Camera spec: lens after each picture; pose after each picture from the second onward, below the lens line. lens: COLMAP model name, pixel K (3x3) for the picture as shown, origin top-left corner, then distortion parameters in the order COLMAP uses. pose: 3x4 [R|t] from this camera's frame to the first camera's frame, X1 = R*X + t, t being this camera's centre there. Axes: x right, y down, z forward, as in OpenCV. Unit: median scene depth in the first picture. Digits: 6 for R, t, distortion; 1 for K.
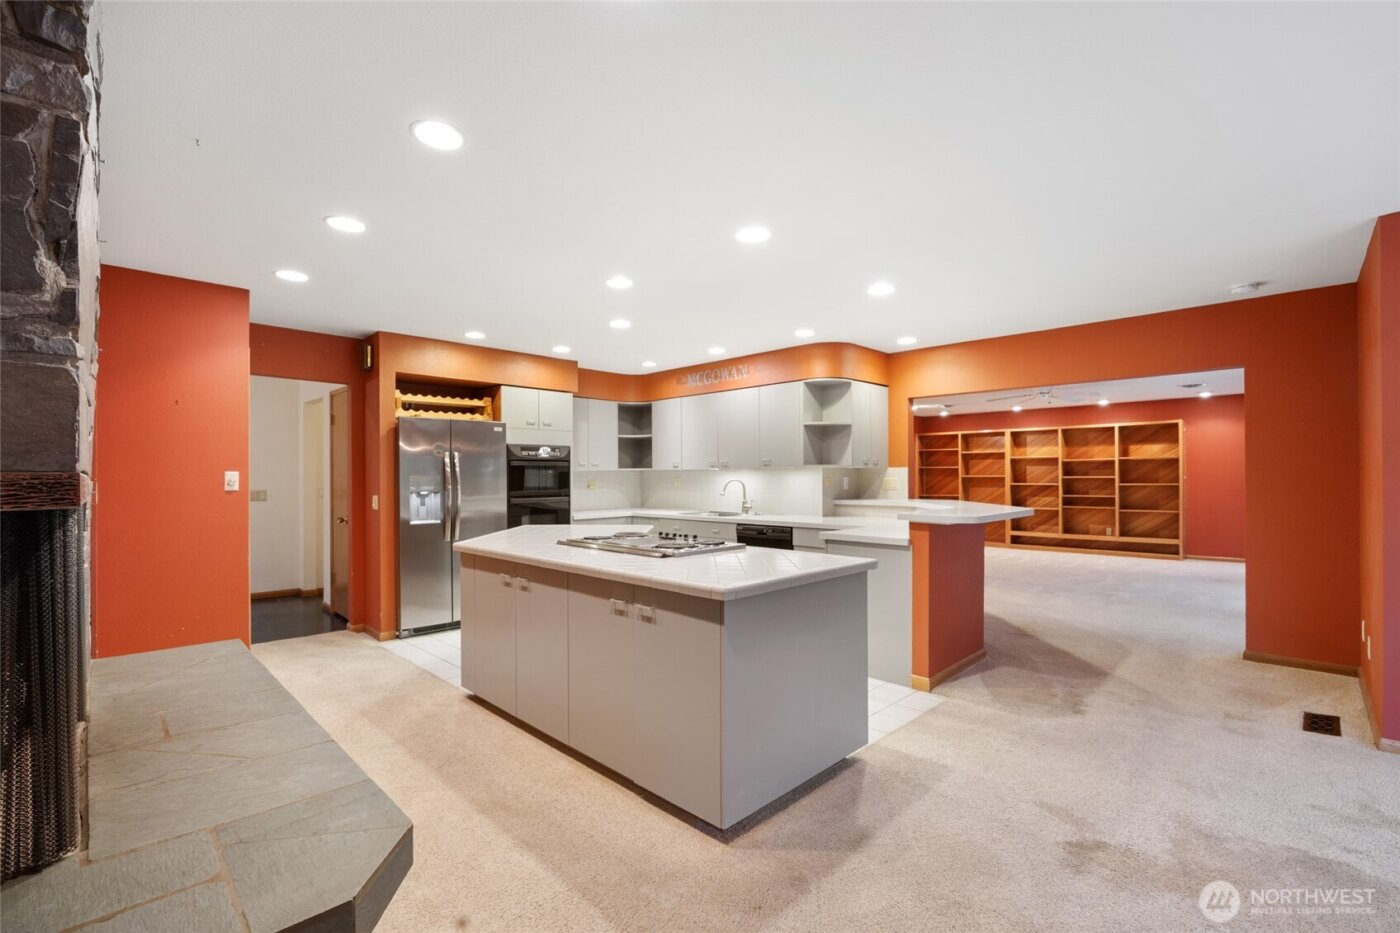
lens RADIAL K [[613.3, 0, 701.6], [0, 613.3, 475.9], [0, 0, 1]] dist [-0.015525, 0.000123]
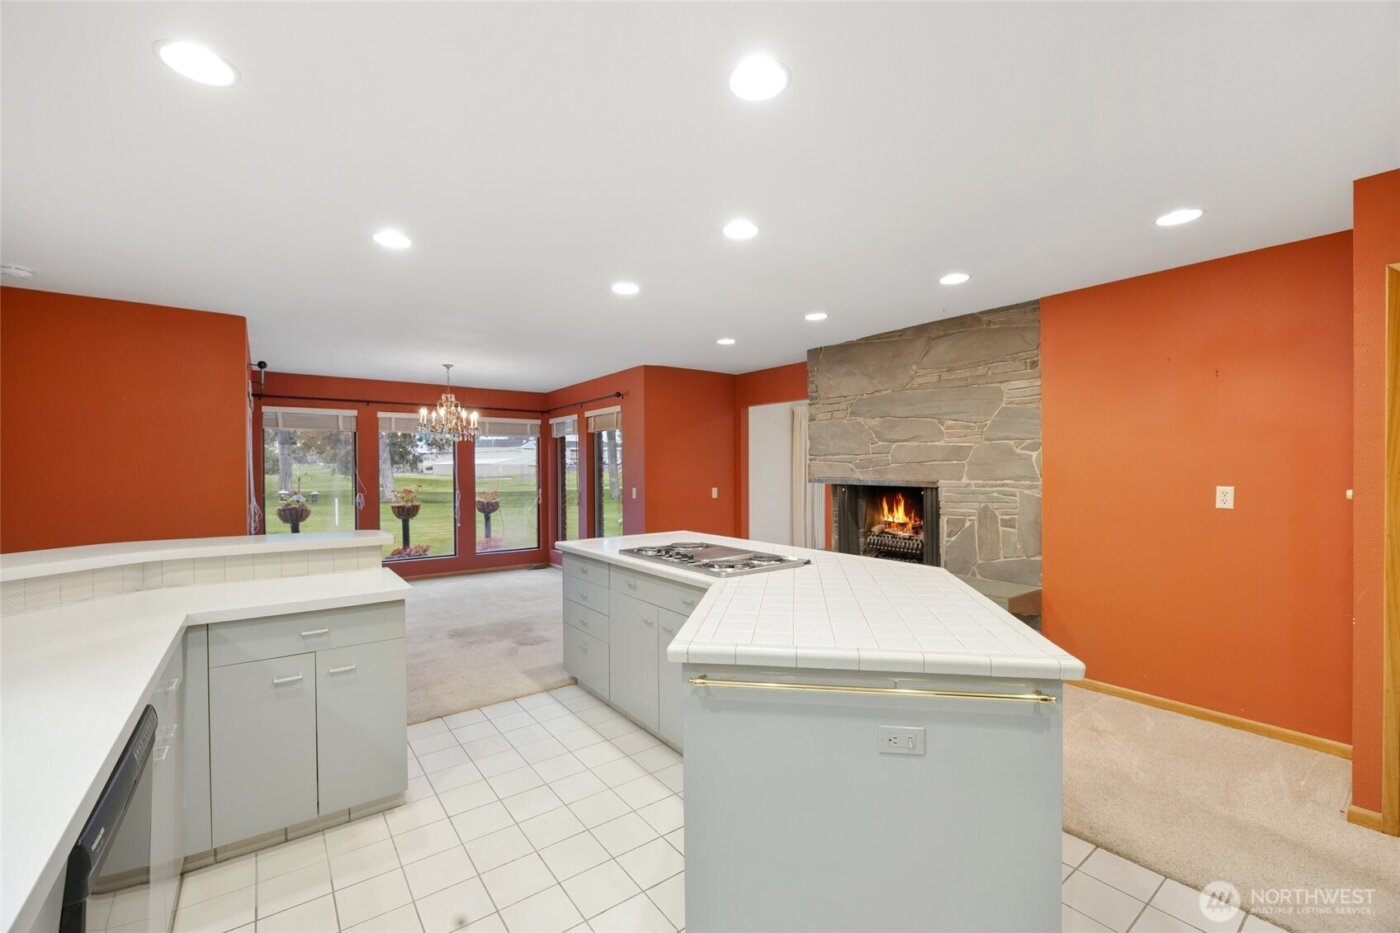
lens RADIAL K [[578.1, 0, 703.2], [0, 578.1, 466.3], [0, 0, 1]] dist [-0.015594, 0.000318]
pose [[-0.988707, 0.006424, 0.149724, -0.122323], [0.005906, 0.999975, -0.003907, -0.015240], [-0.149746, -0.002978, -0.988720, 1.090171]]
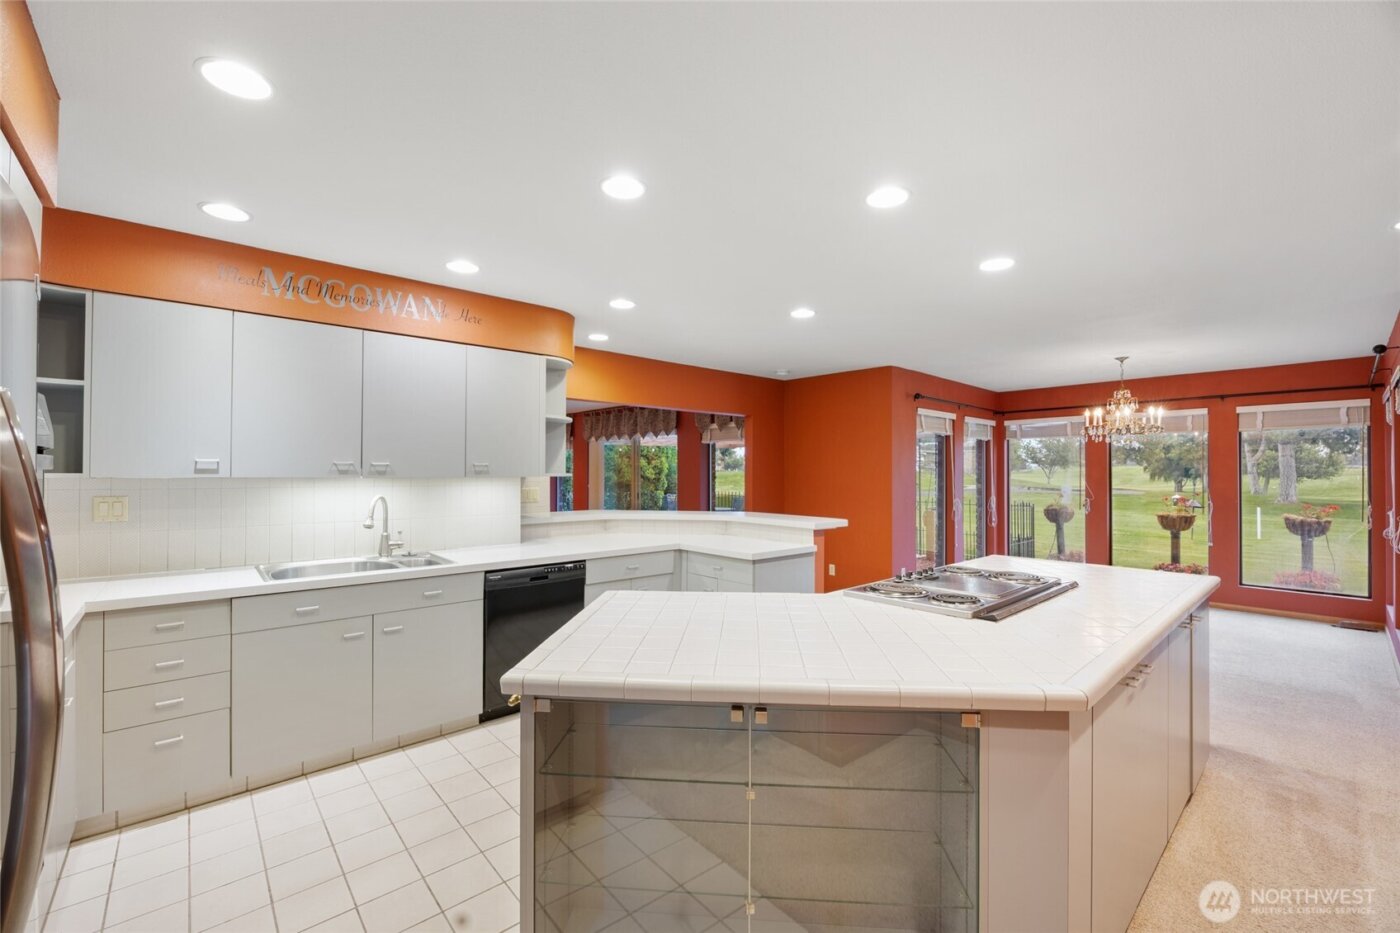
lens RADIAL K [[578.1, 0, 703.2], [0, 578.1, 466.3], [0, 0, 1]] dist [-0.015594, 0.000318]
pose [[0.068565, 0.013160, 0.997560, -0.471910], [-0.003179, 0.999911, -0.012972, -0.016875], [-0.997642, -0.002282, 0.068601, 0.733992]]
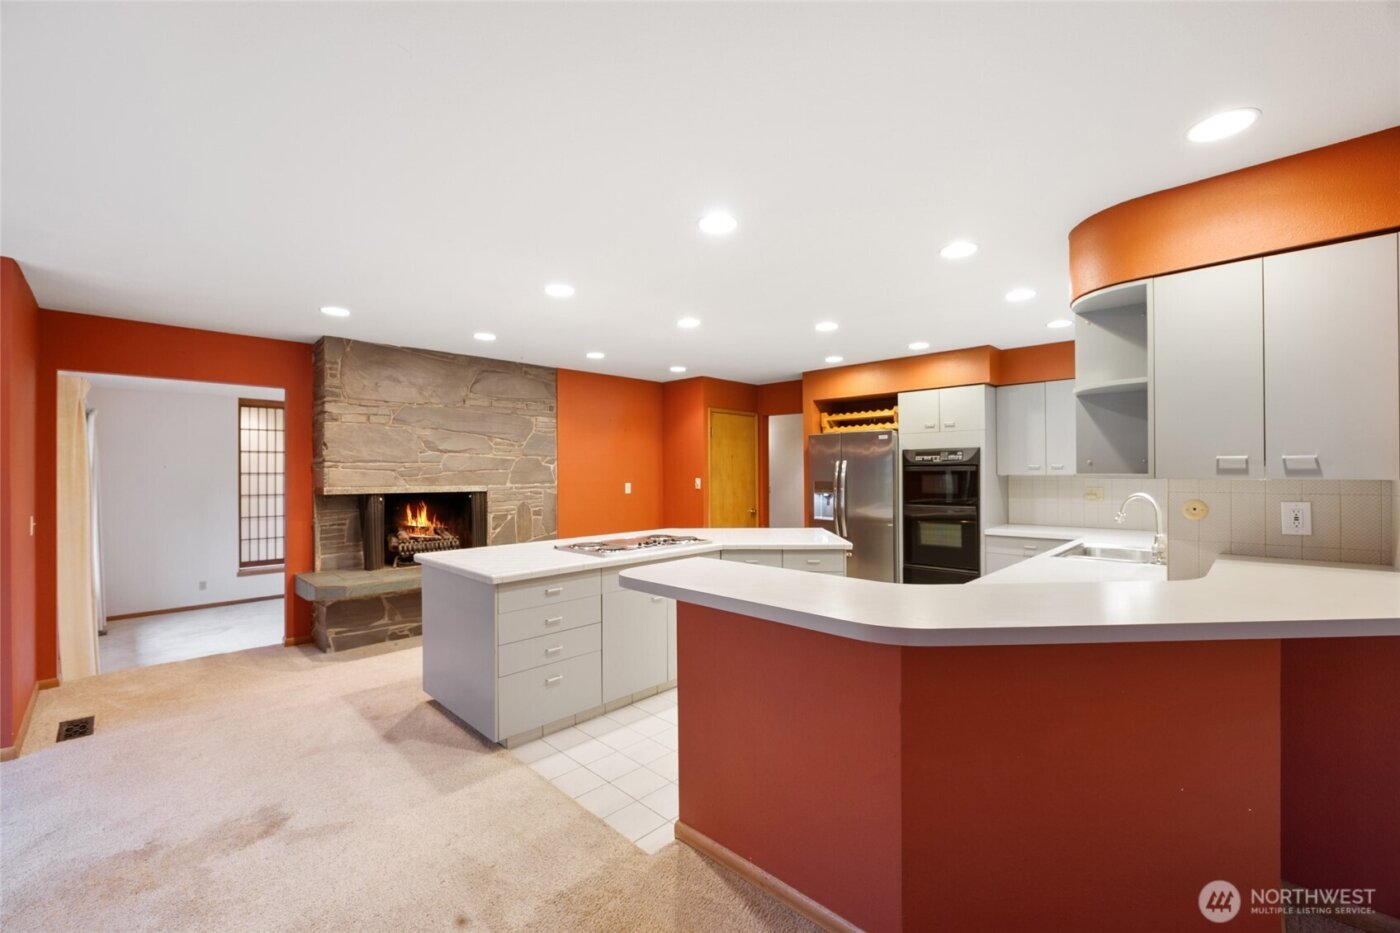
lens RADIAL K [[578.1, 0, 703.2], [0, 578.1, 466.3], [0, 0, 1]] dist [-0.015594, 0.000318]
pose [[0.005041, -0.005325, -0.999973, 0.618711], [0.006839, 0.999963, -0.005290, -0.021834], [0.999964, -0.006812, 0.005078, 0.651076]]
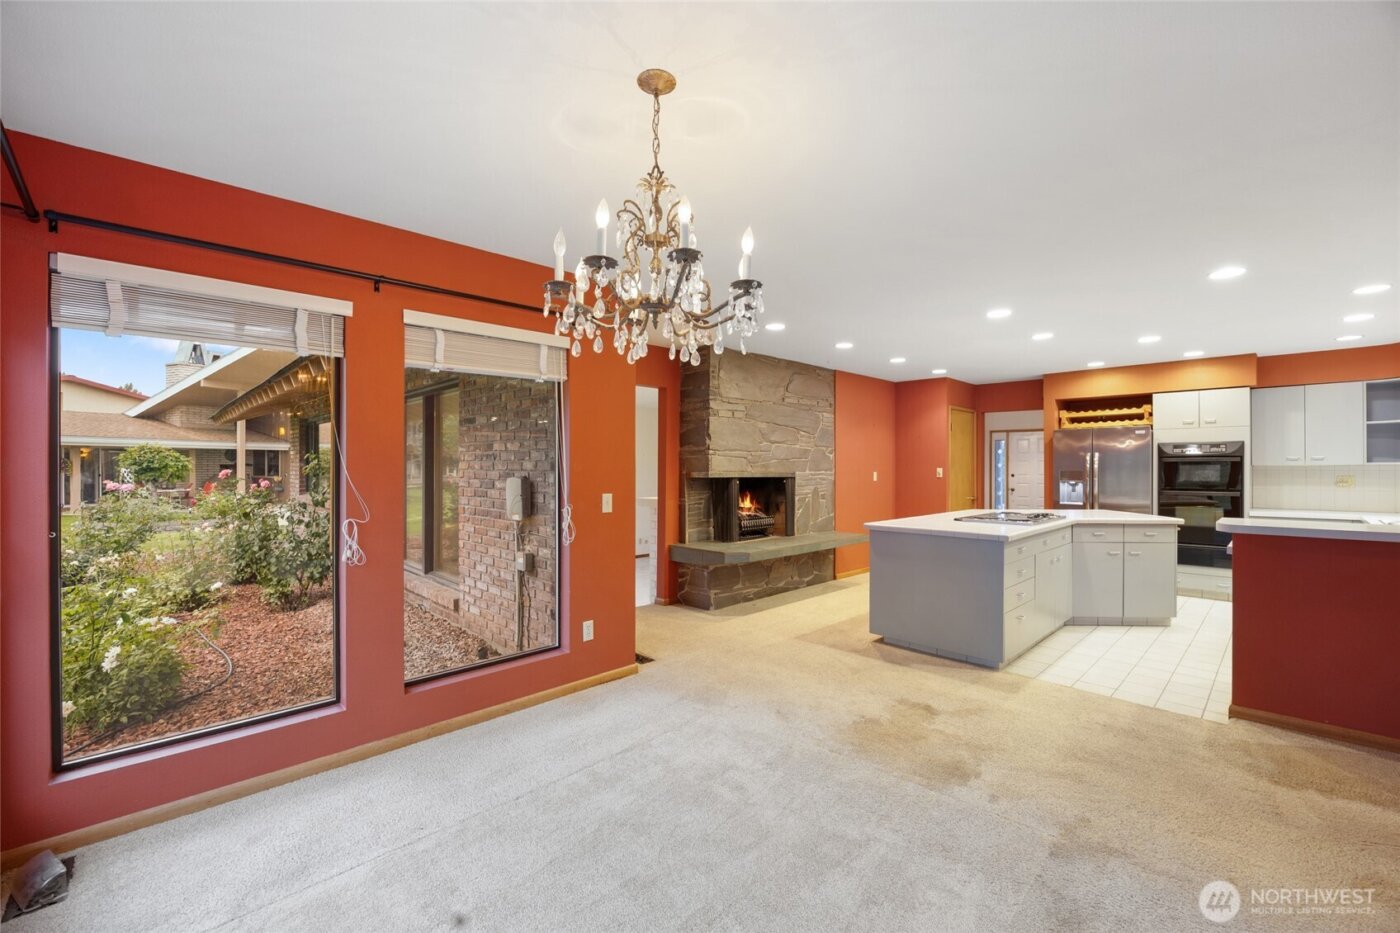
lens RADIAL K [[588.0, 0, 700.7], [0, 588.0, 462.9], [0, 0, 1]] dist [-0.013120, -0.000096]
pose [[-0.021693, -0.003758, -0.999758, 0.785838], [0.000621, 0.999993, -0.003772, -0.011241], [0.999764, -0.000703, -0.021691, 0.155475]]
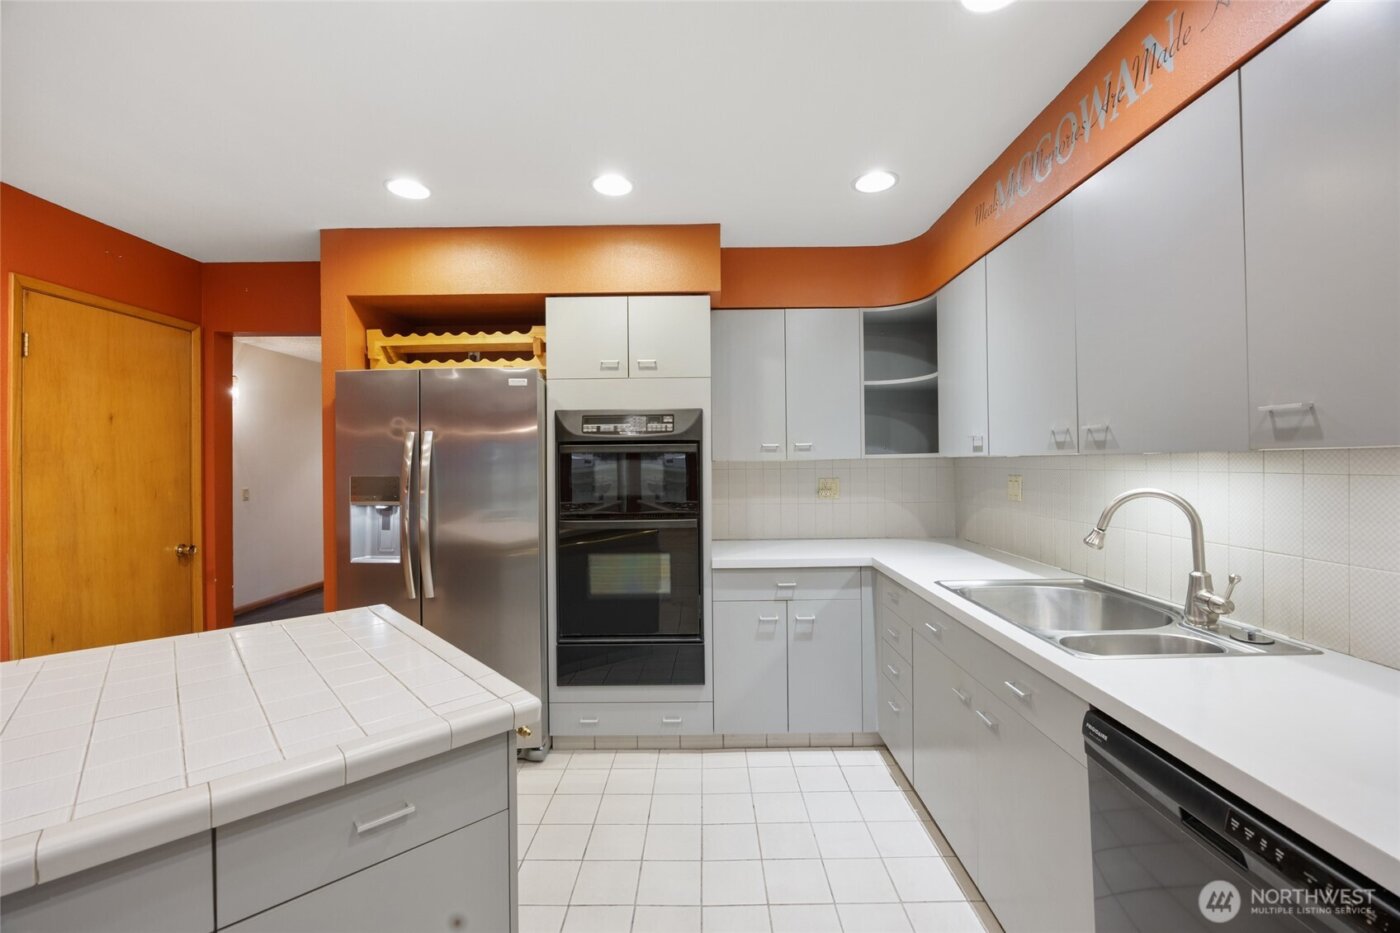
lens RADIAL K [[578.1, 0, 703.2], [0, 578.1, 466.3], [0, 0, 1]] dist [-0.015594, 0.000318]
pose [[0.696535, 0.001235, -0.717522, 0.106795], [0.006422, 0.999948, 0.007956, -0.009499], [0.717494, -0.010150, 0.696491, 0.738419]]
